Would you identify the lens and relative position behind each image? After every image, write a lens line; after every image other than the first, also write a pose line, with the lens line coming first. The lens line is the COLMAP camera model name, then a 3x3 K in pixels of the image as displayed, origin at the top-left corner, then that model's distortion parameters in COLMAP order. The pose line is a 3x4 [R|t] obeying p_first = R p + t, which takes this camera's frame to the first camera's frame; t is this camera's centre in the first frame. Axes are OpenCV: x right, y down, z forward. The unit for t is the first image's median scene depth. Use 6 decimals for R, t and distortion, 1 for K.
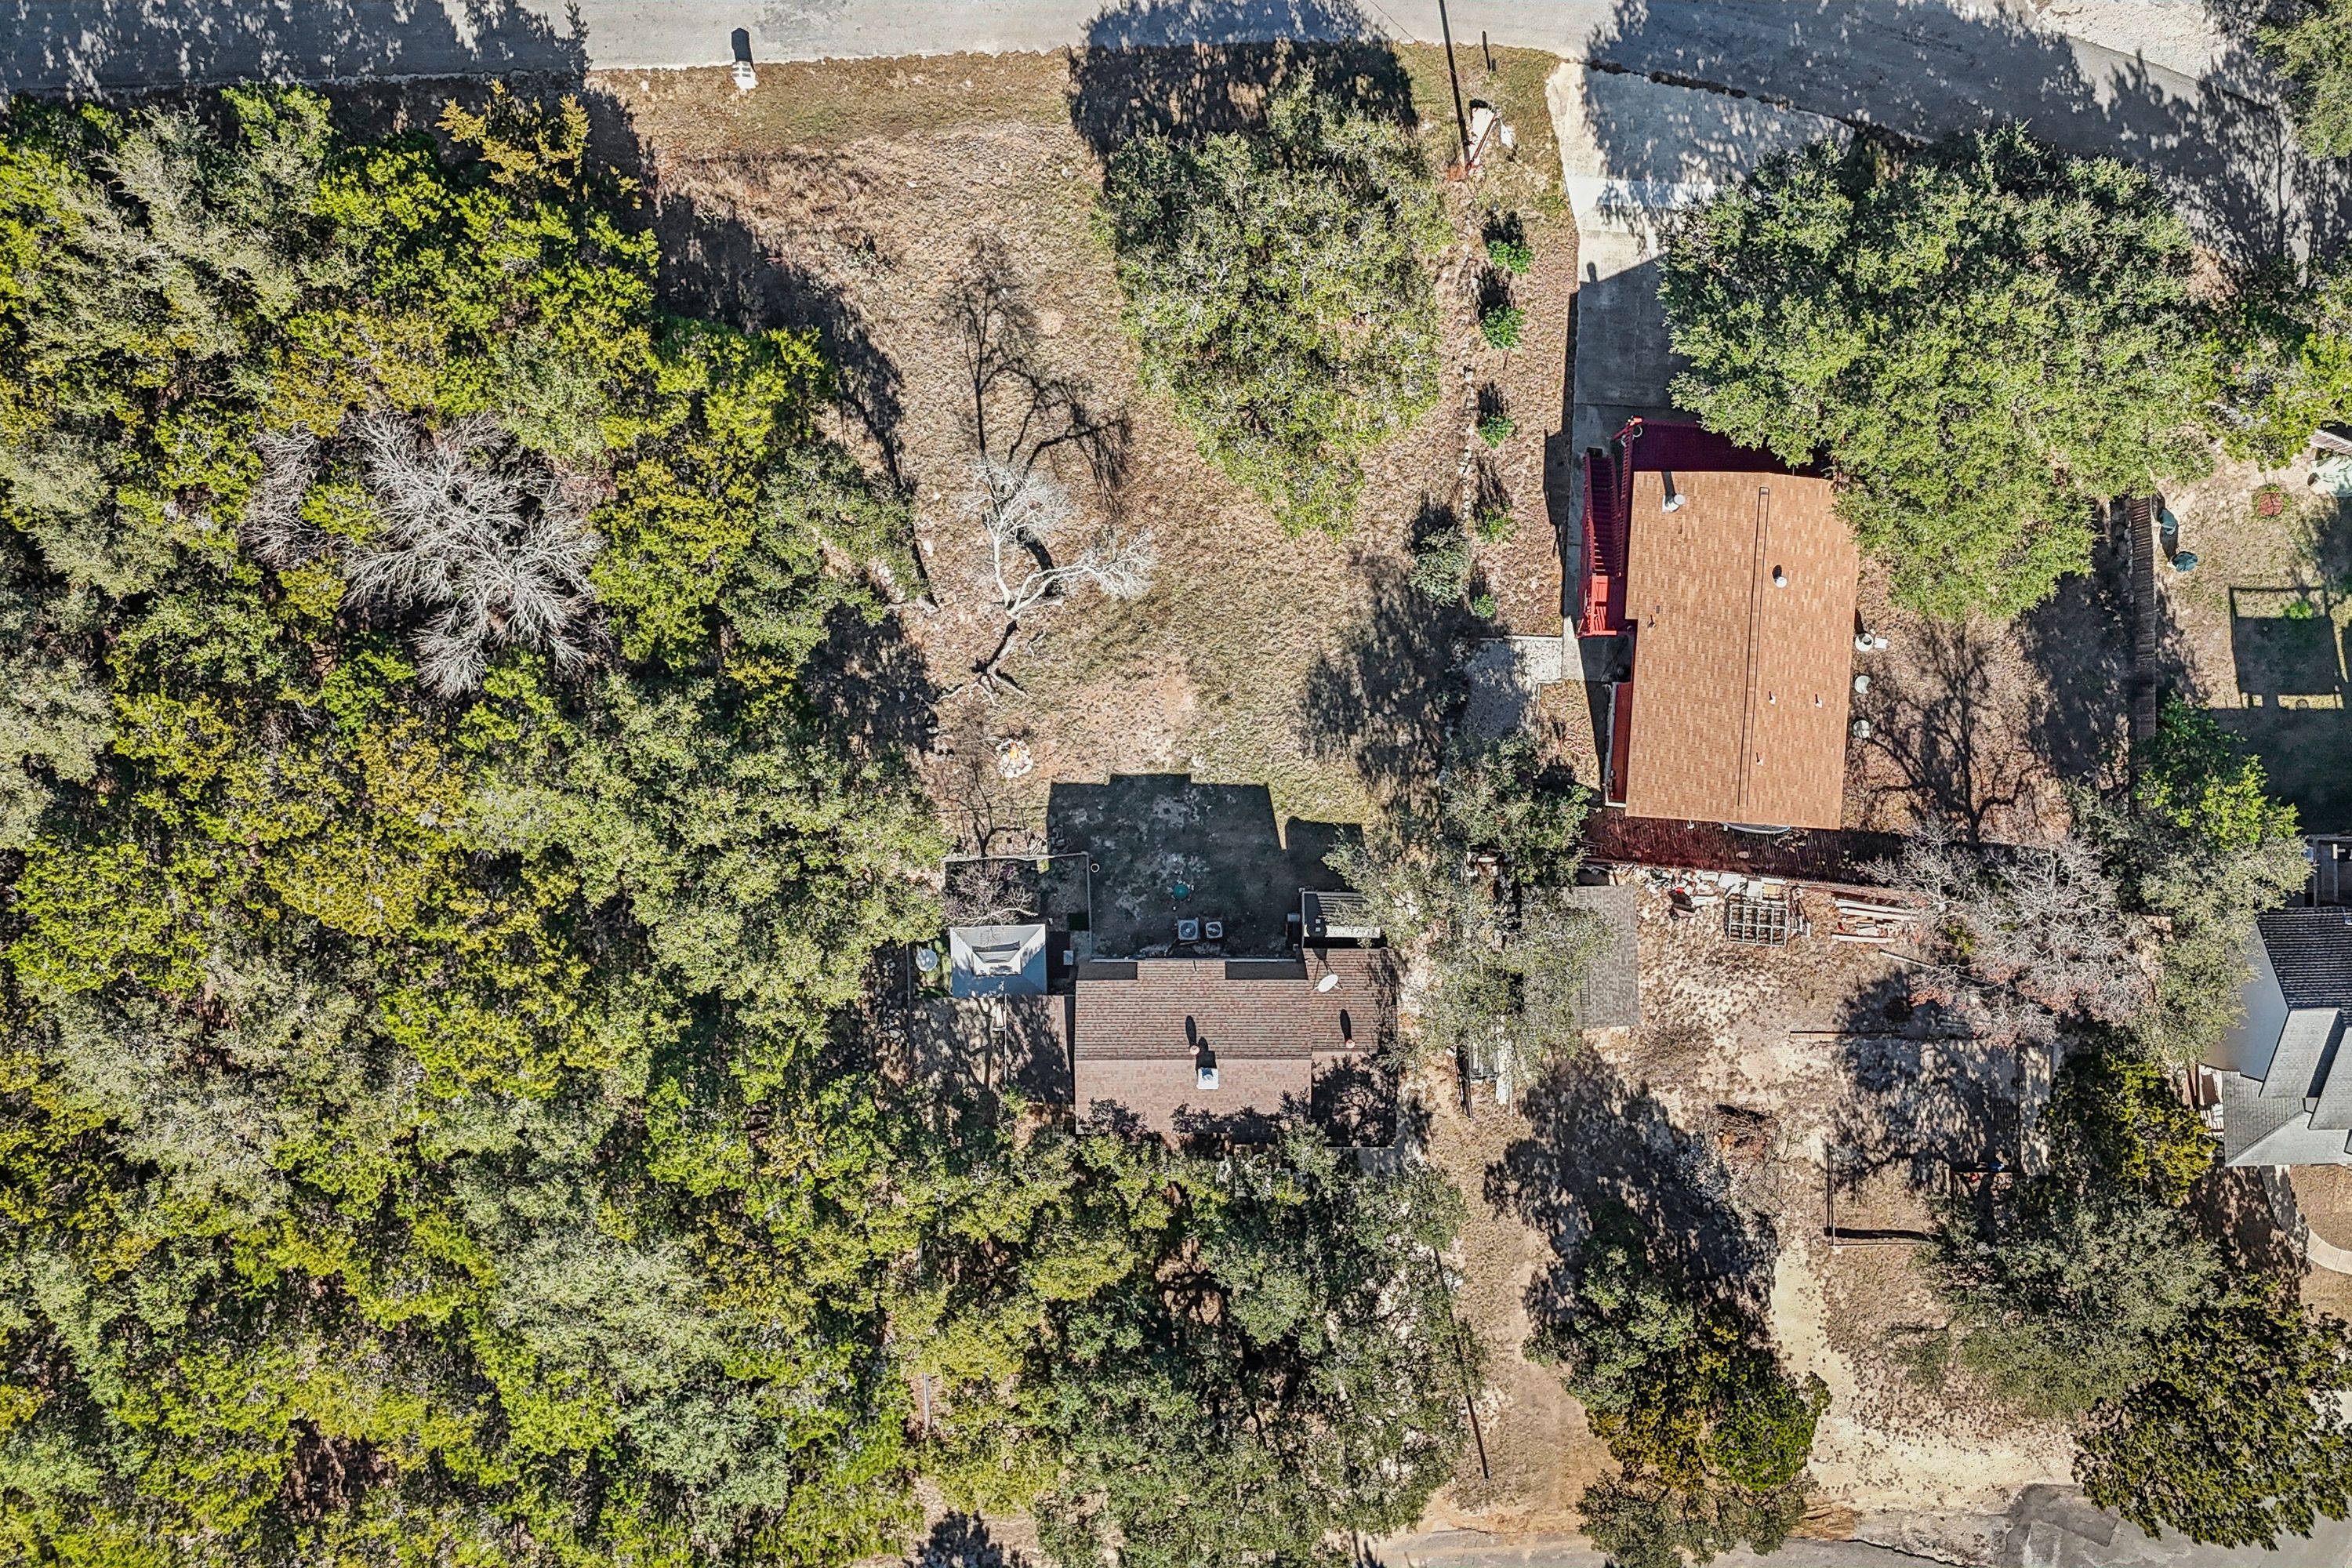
lens RADIAL K [[1628.9, 0, 1172.9], [0, 1628.9, 778.6], [0, 0, 1]] dist [-0.014054, 0.001834]
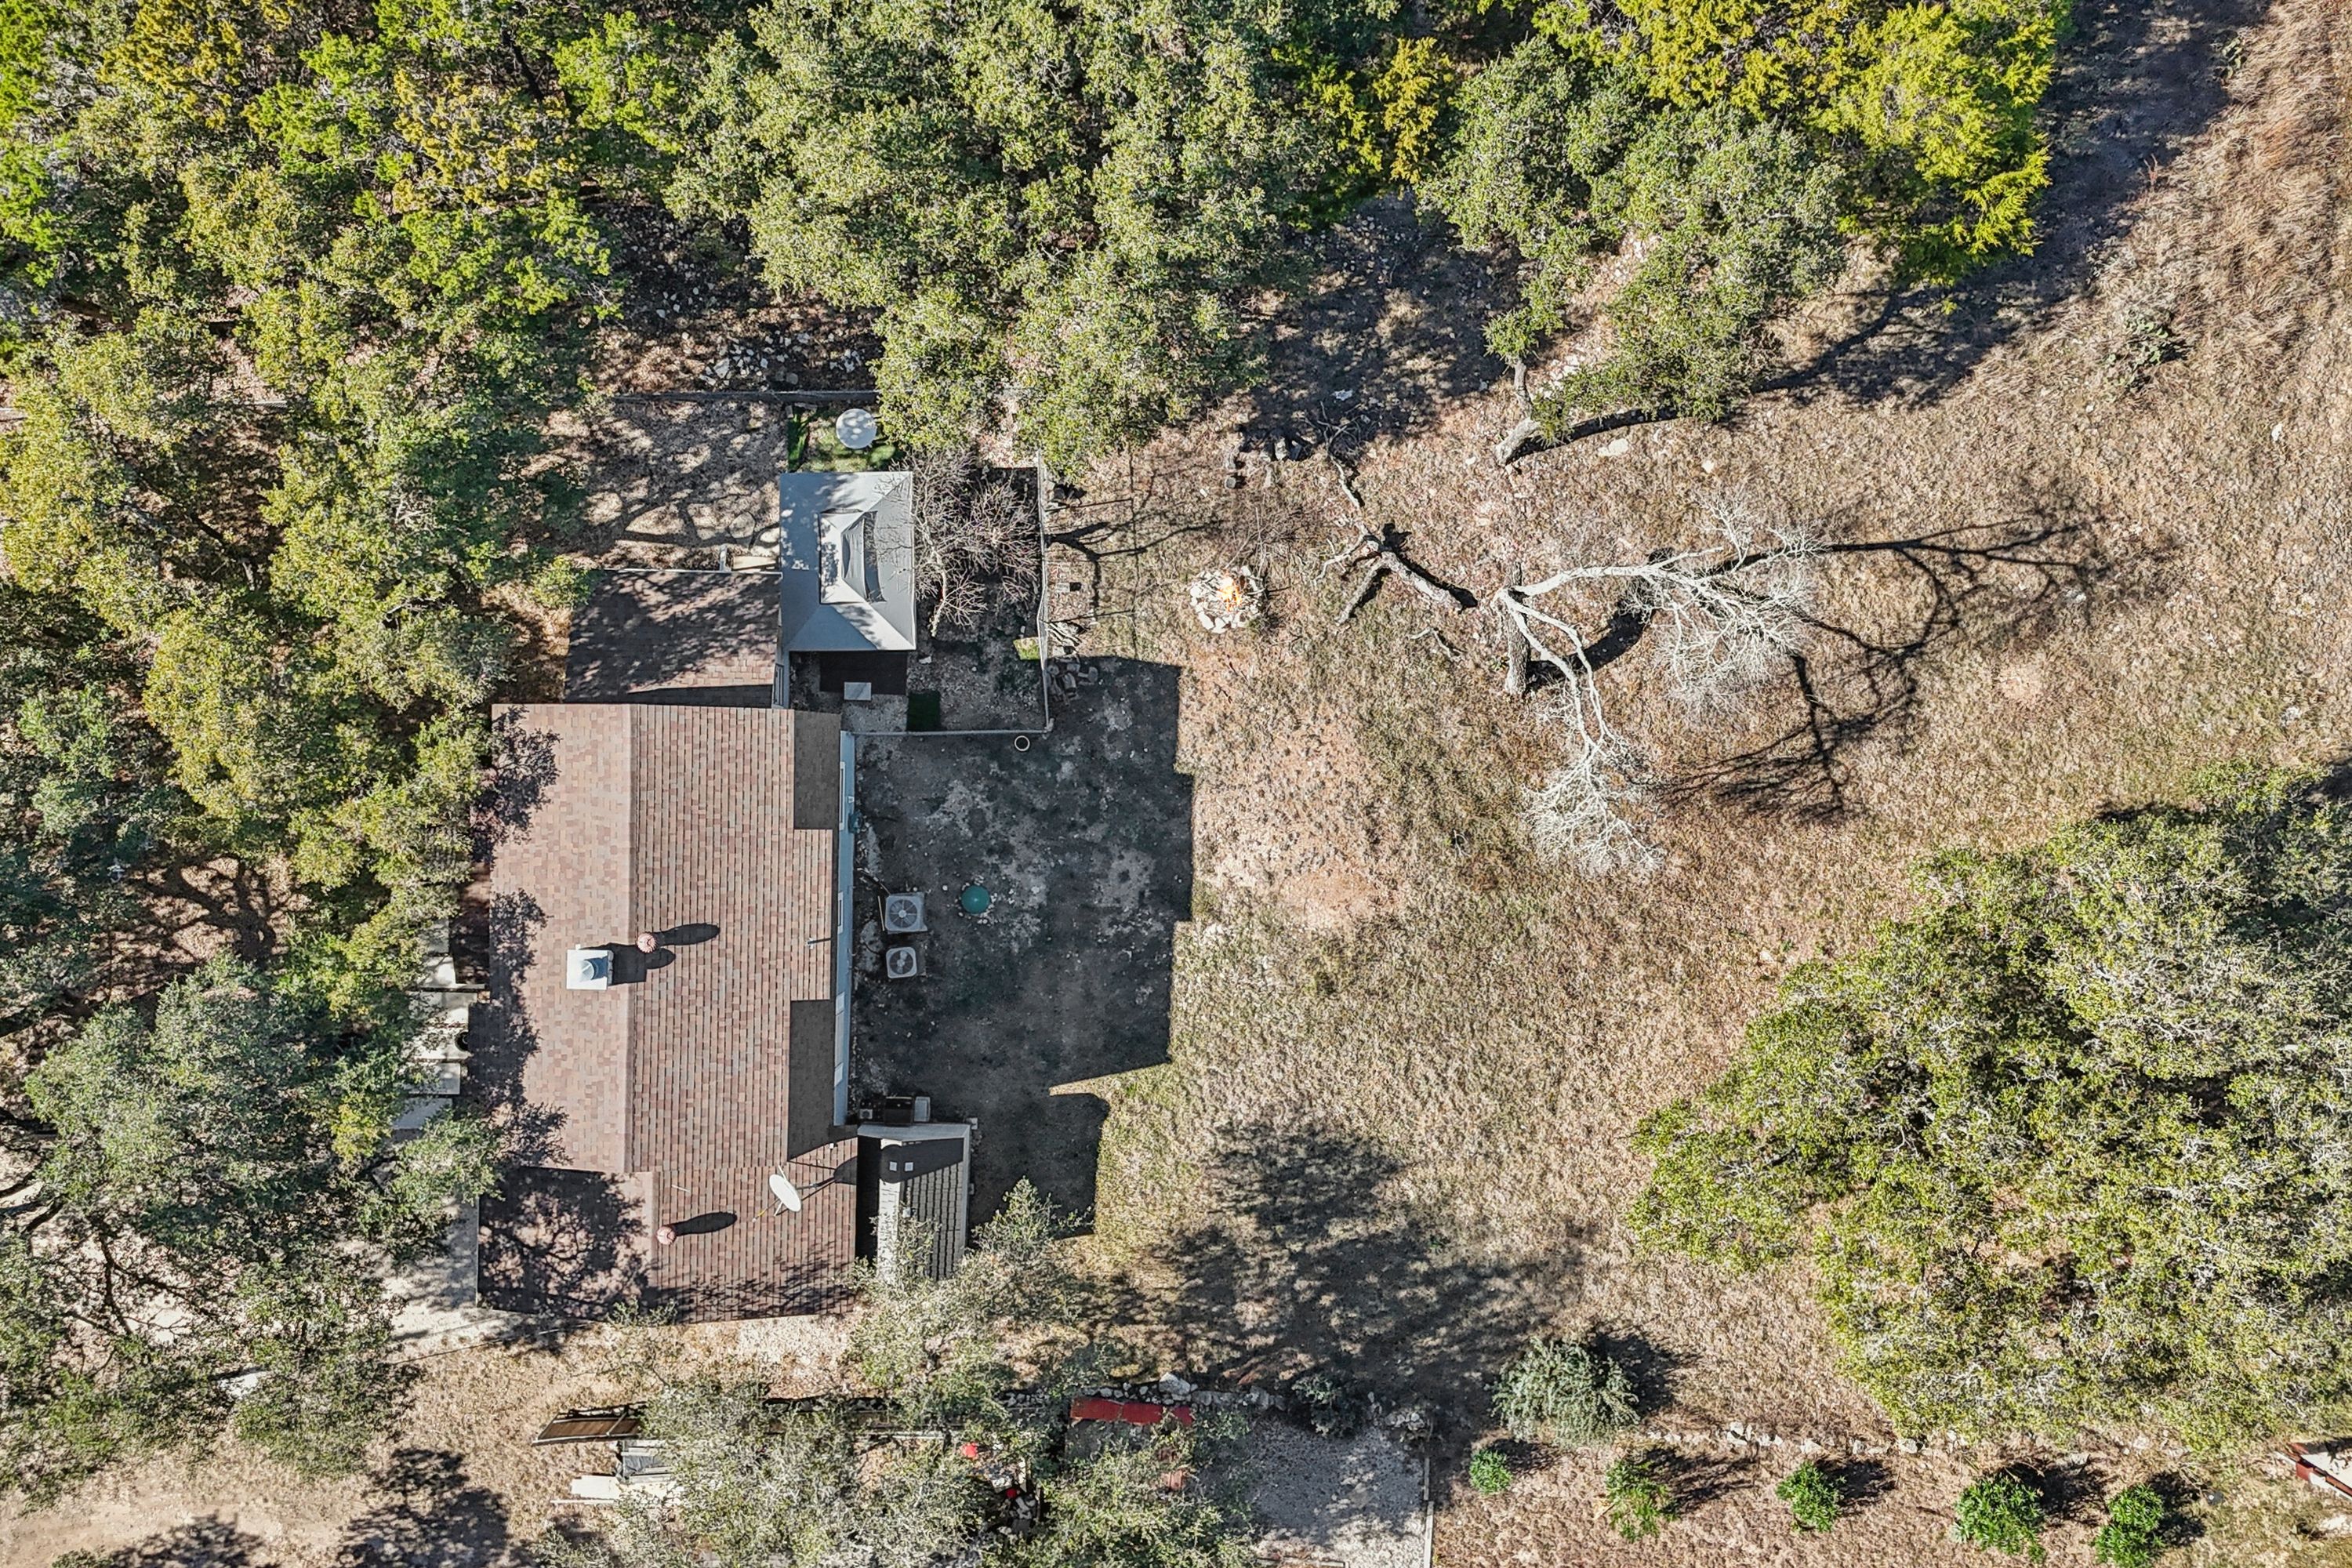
lens RADIAL K [[1628.9, 0, 1169.8], [0, 1628.9, 789.8], [0, 0, 1]] dist [-0.014054, 0.001834]
pose [[-0.019493, 0.999717, 0.013654, -0.041427], [-0.999802, -0.019545, 0.003701, 0.003256], [0.003967, -0.013579, 0.999900, 0.465457]]
